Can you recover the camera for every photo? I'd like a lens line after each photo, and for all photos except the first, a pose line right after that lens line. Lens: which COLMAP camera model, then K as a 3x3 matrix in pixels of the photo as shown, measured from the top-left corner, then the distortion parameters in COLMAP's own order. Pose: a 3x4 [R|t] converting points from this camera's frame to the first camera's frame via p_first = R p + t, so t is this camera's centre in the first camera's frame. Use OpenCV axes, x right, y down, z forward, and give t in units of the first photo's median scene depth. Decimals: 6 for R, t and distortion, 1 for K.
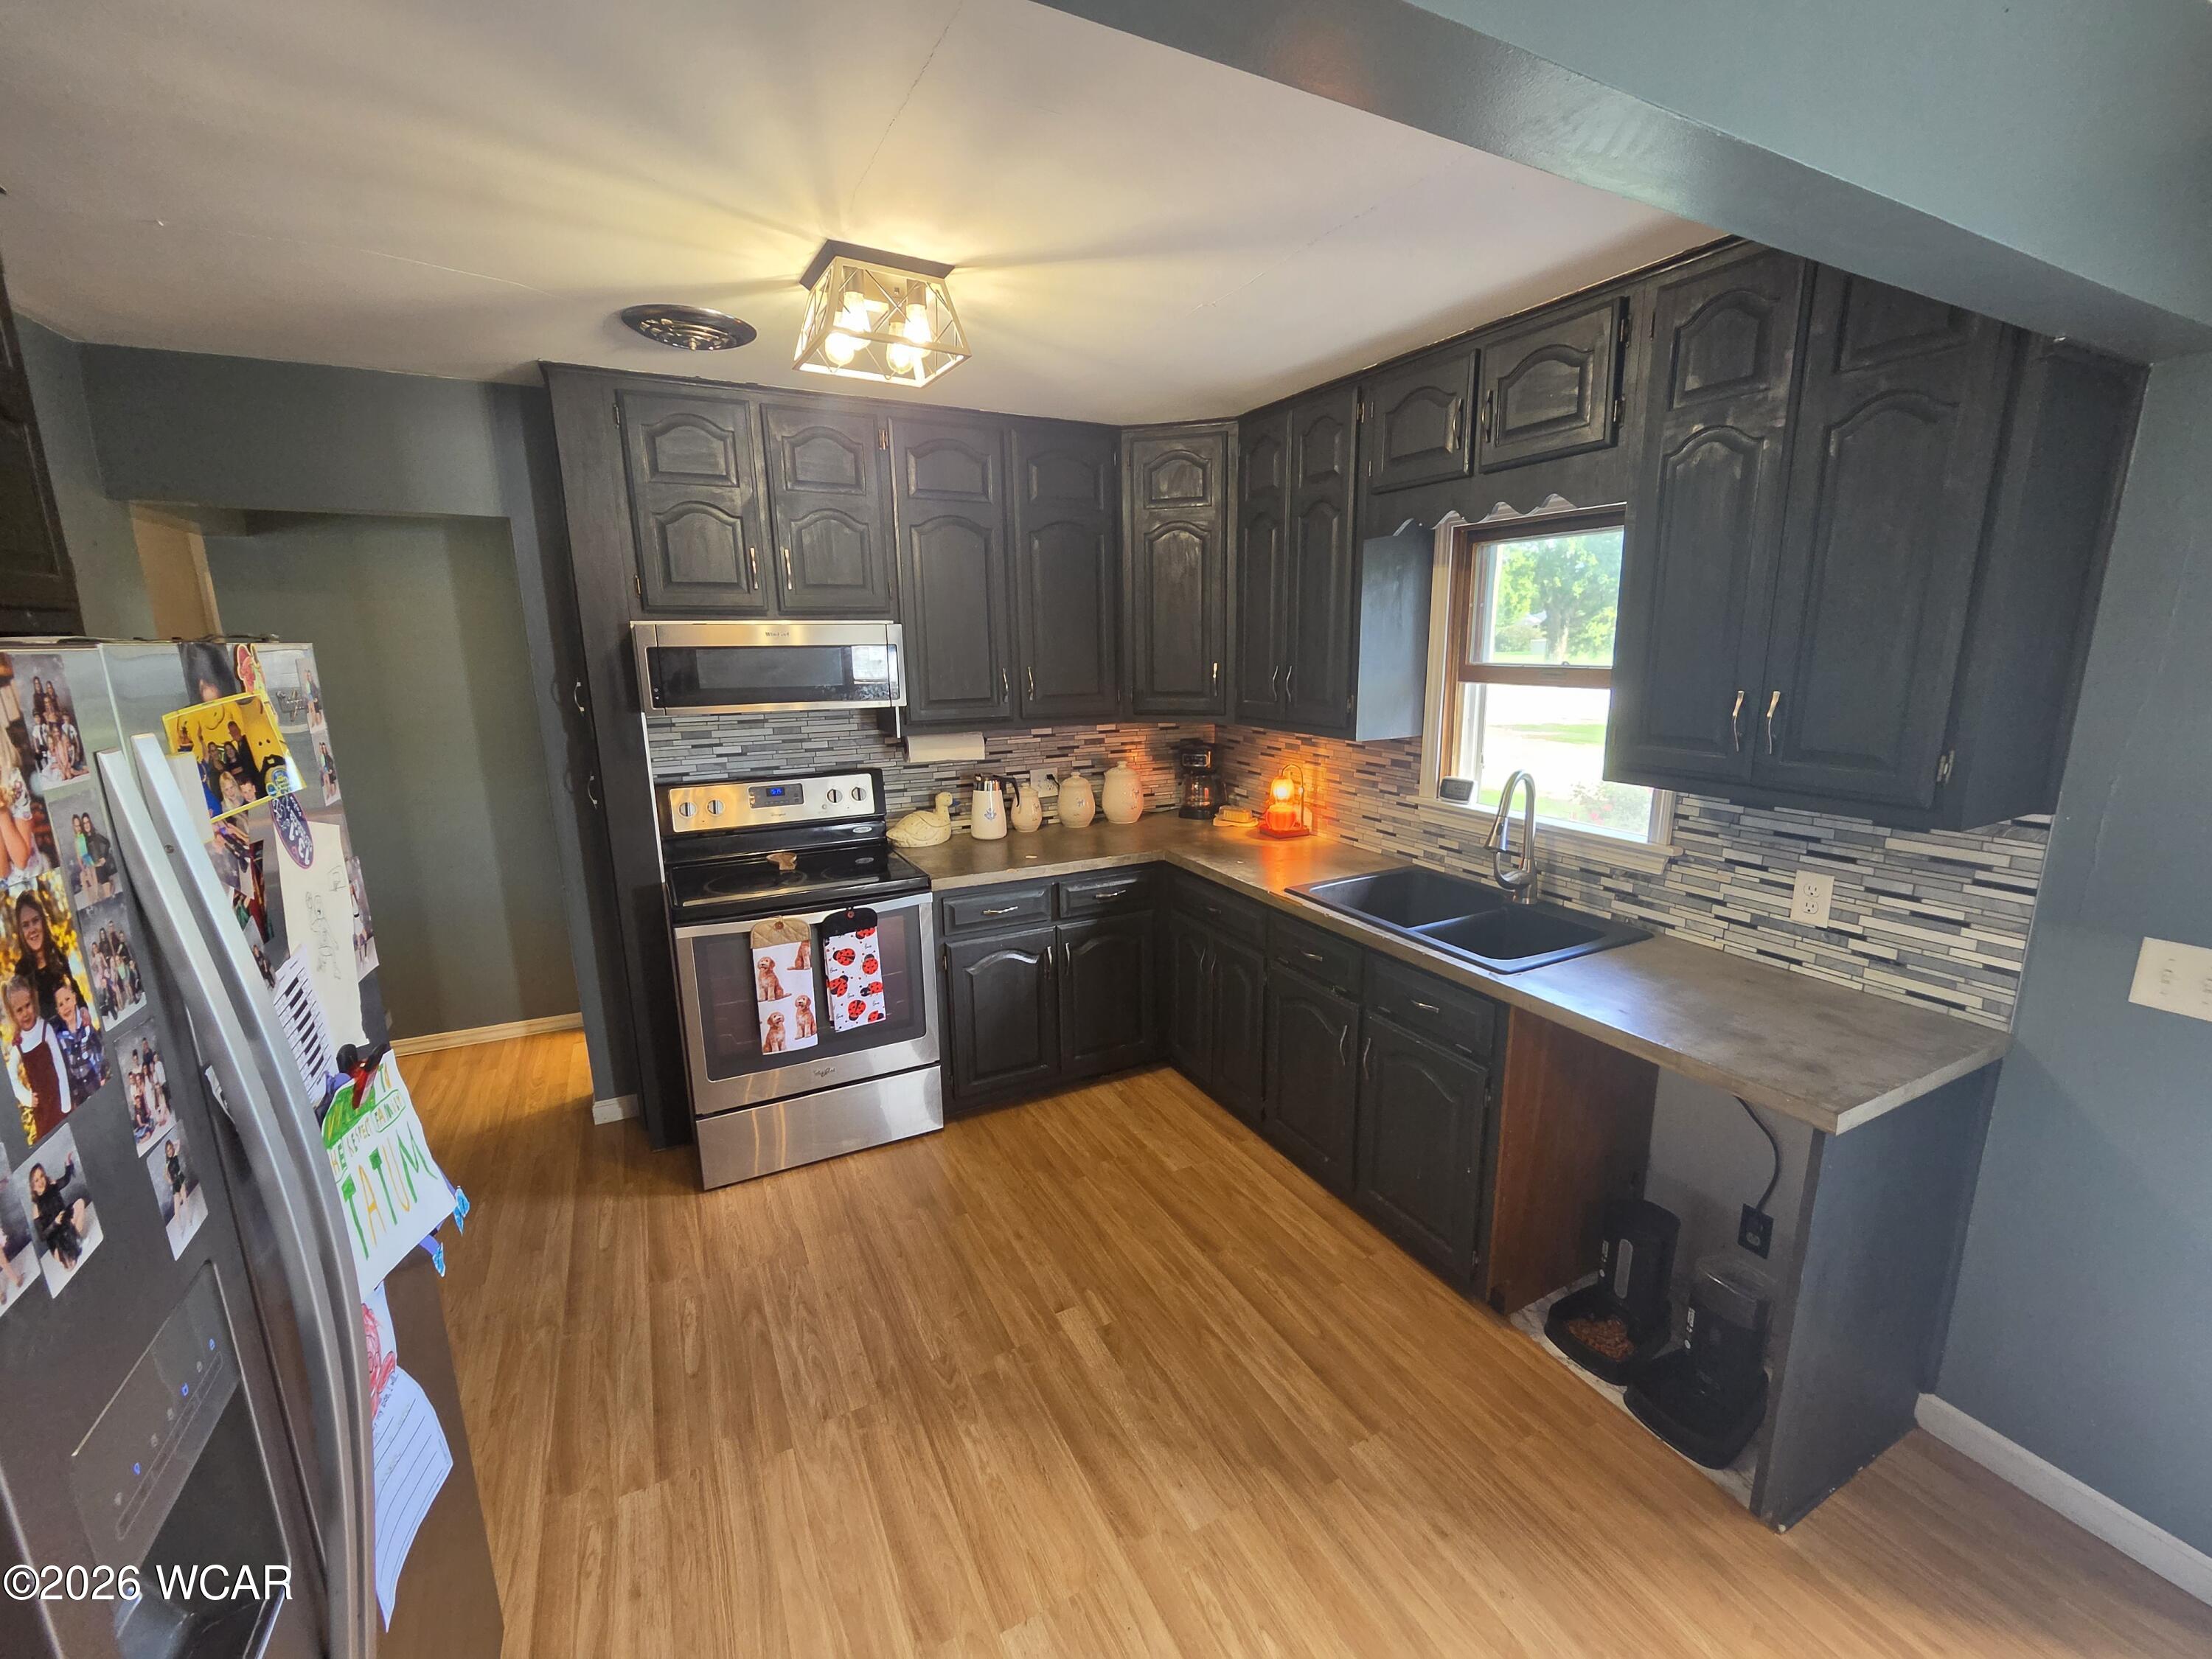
lens RADIAL K [[913.1, 0, 1127.9], [0, 913.1, 837.6], [0, 0, 1]] dist [-0.011949, 0.000595]
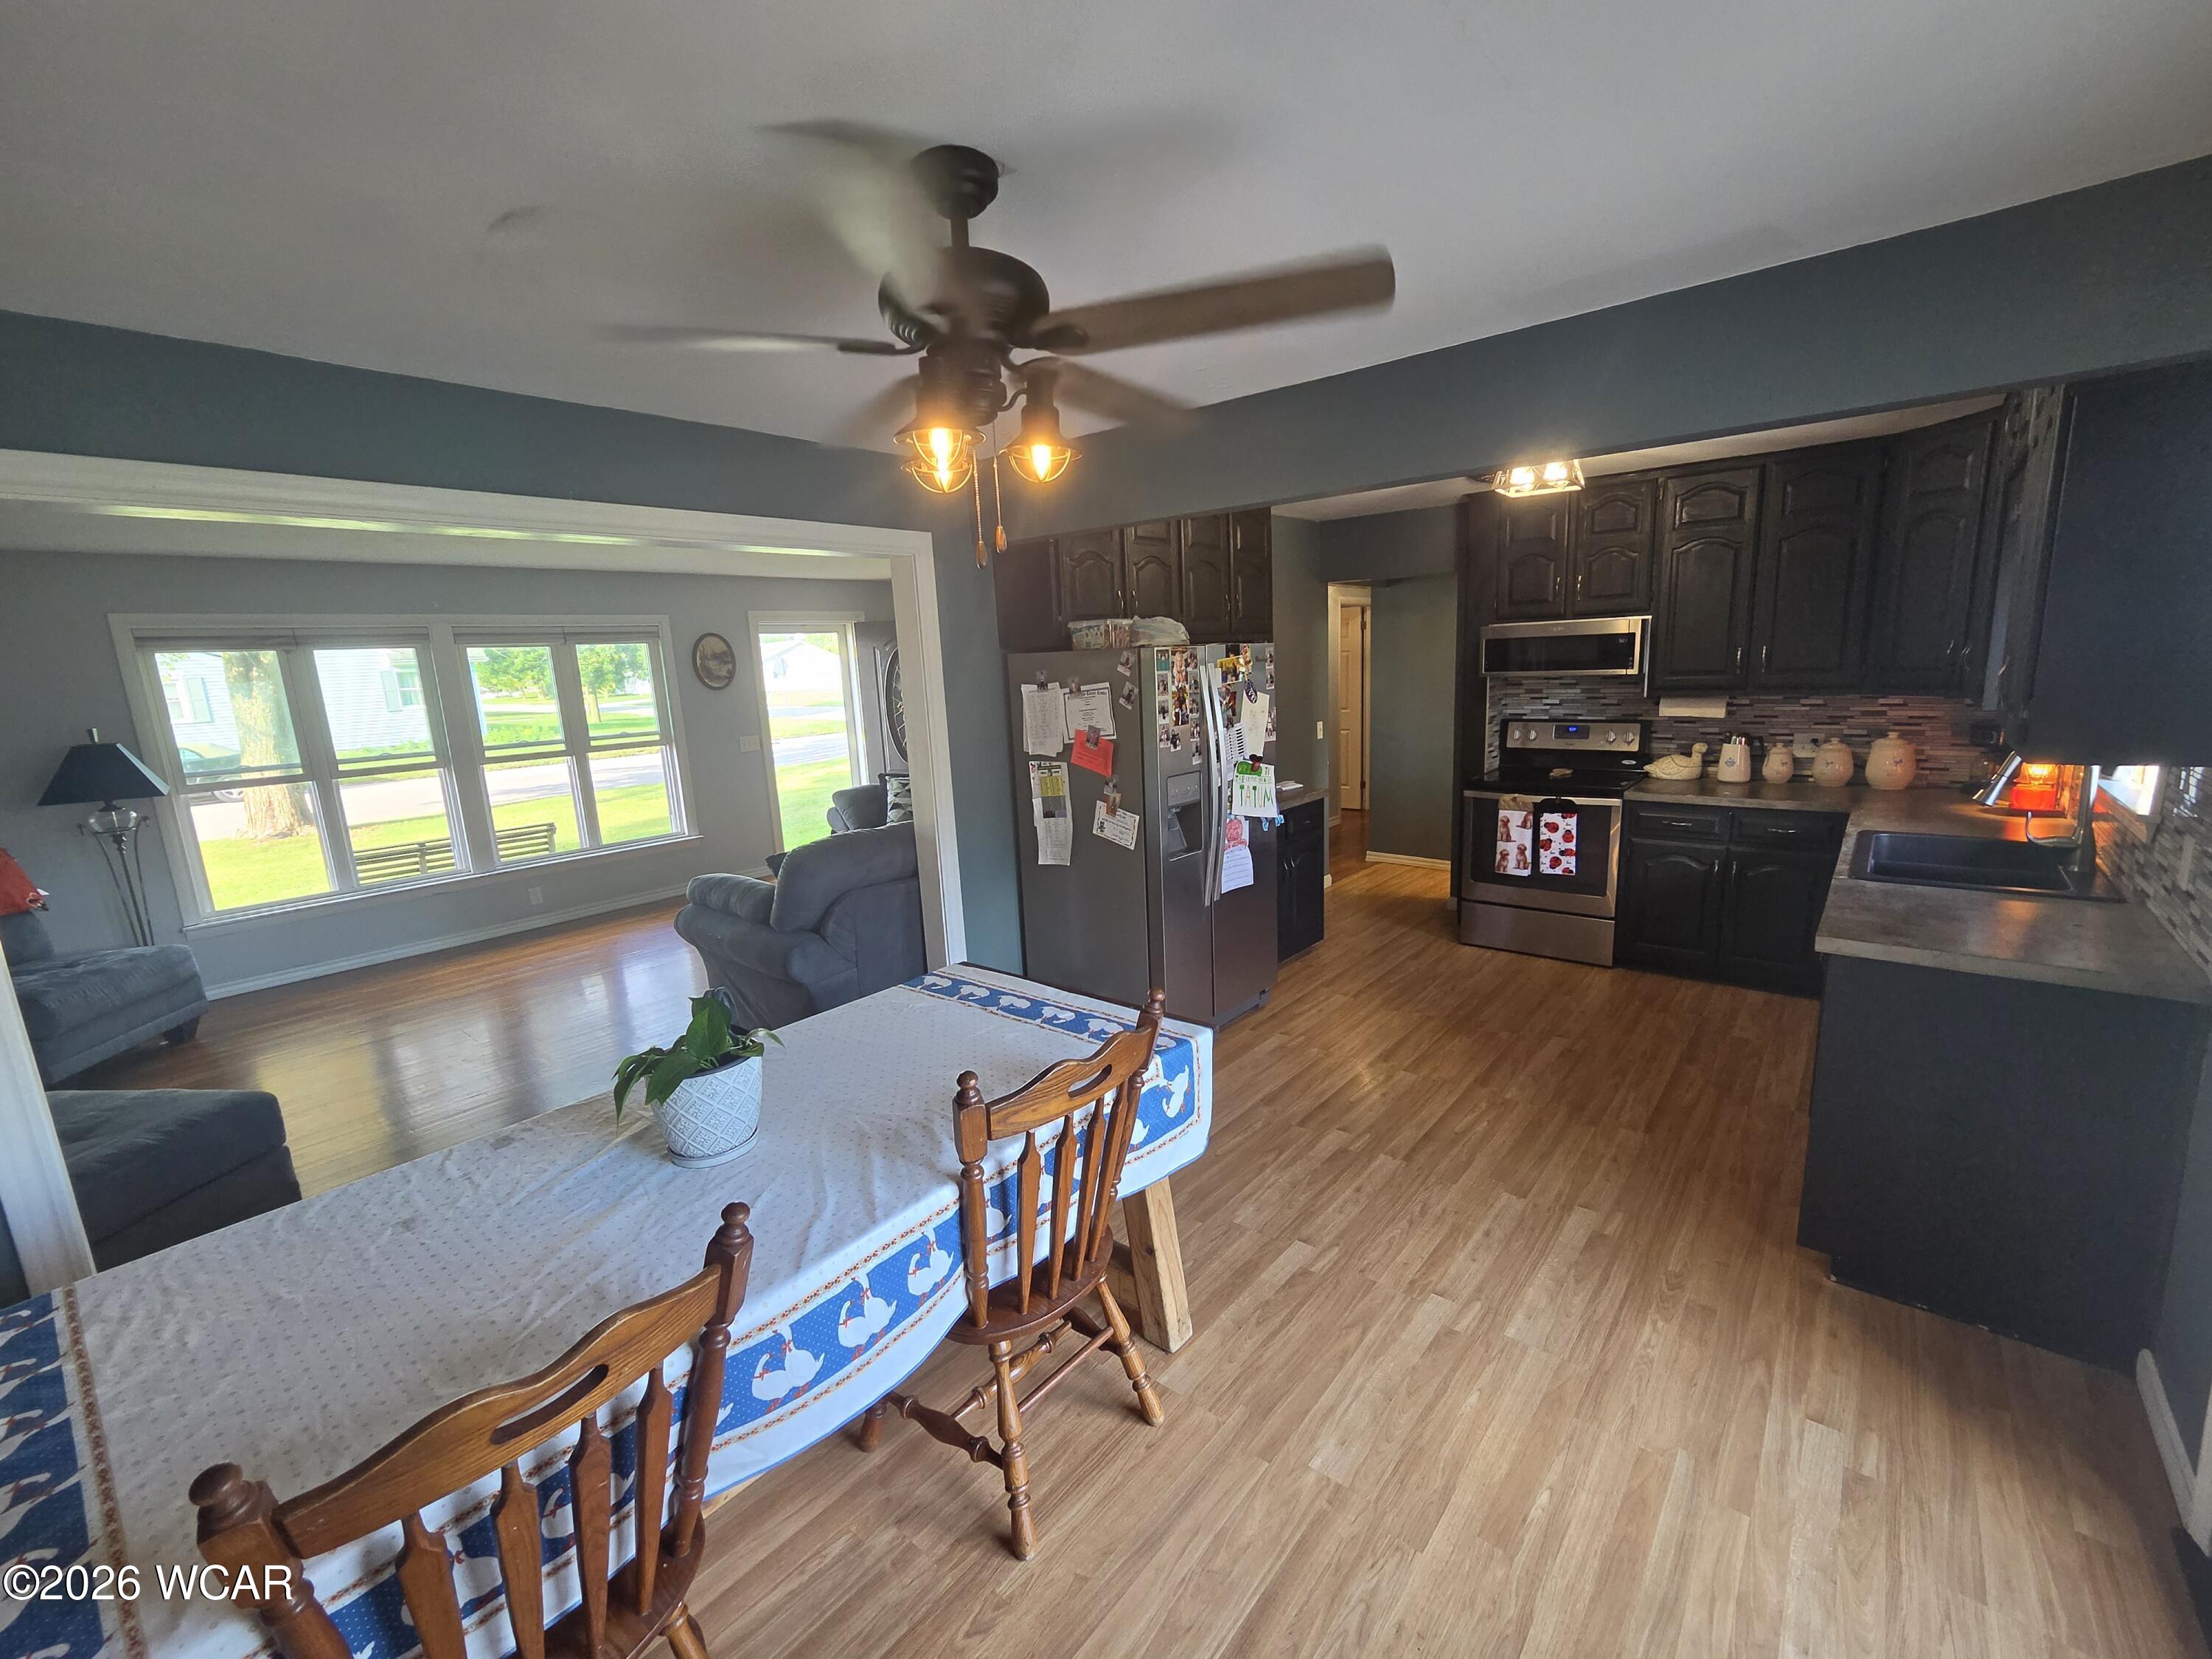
lens RADIAL K [[913.1, 0, 1127.9], [0, 913.1, 837.6], [0, 0, 1]] dist [-0.011949, 0.000595]
pose [[0.384765, 0.168856, -0.907438, 0.868302], [-0.158629, 0.980594, 0.115208, 0.080854], [0.909281, 0.099618, 0.404084, -0.339254]]
